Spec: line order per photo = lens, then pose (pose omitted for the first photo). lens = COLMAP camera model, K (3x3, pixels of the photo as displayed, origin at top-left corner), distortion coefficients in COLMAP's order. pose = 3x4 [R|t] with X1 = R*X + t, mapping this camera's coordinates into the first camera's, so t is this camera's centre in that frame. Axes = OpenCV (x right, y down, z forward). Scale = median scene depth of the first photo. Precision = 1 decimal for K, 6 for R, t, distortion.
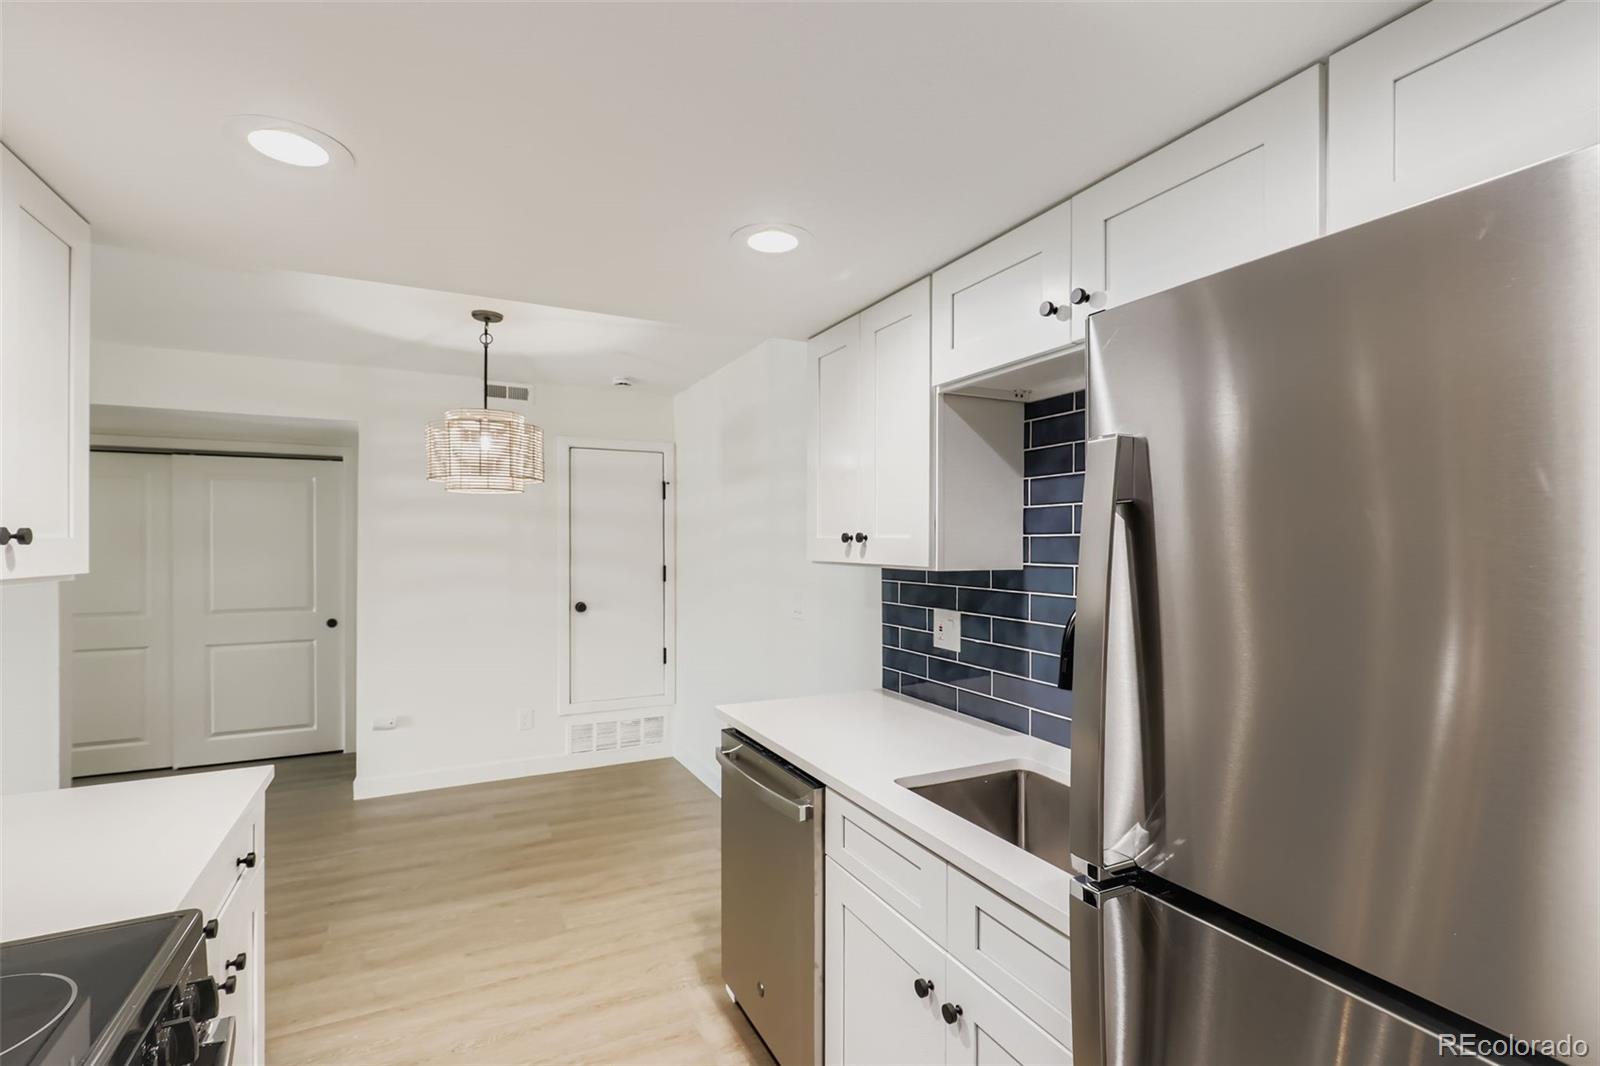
lens RADIAL K [[724.1, 0, 797.5], [0, 724.1, 541.7], [0, 0, 1]] dist [0.003478, -0.002710]
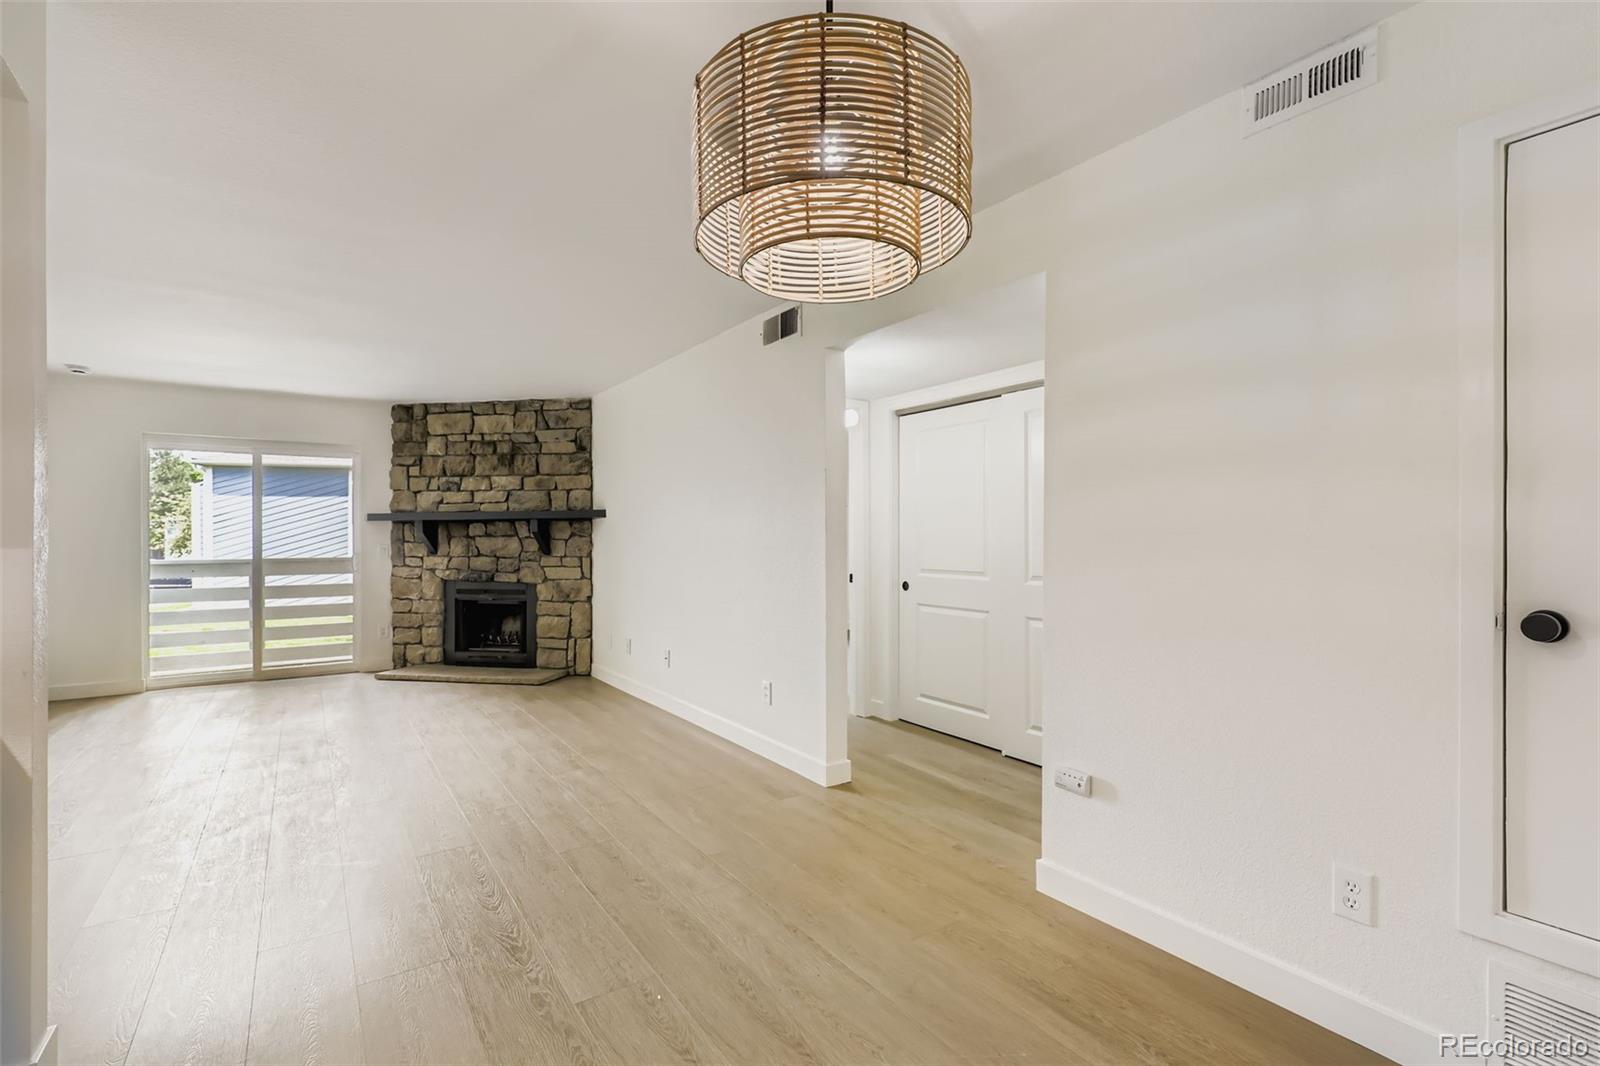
lens RADIAL K [[724.1, 0, 797.4], [0, 724.1, 535.5], [0, 0, 1]] dist [0.003478, -0.002710]
pose [[0.139842, -0.001350, -0.990173, -0.038516], [0.001441, 0.999998, -0.001160, 0.066465], [0.990173, -0.001265, 0.139844, 0.834368]]
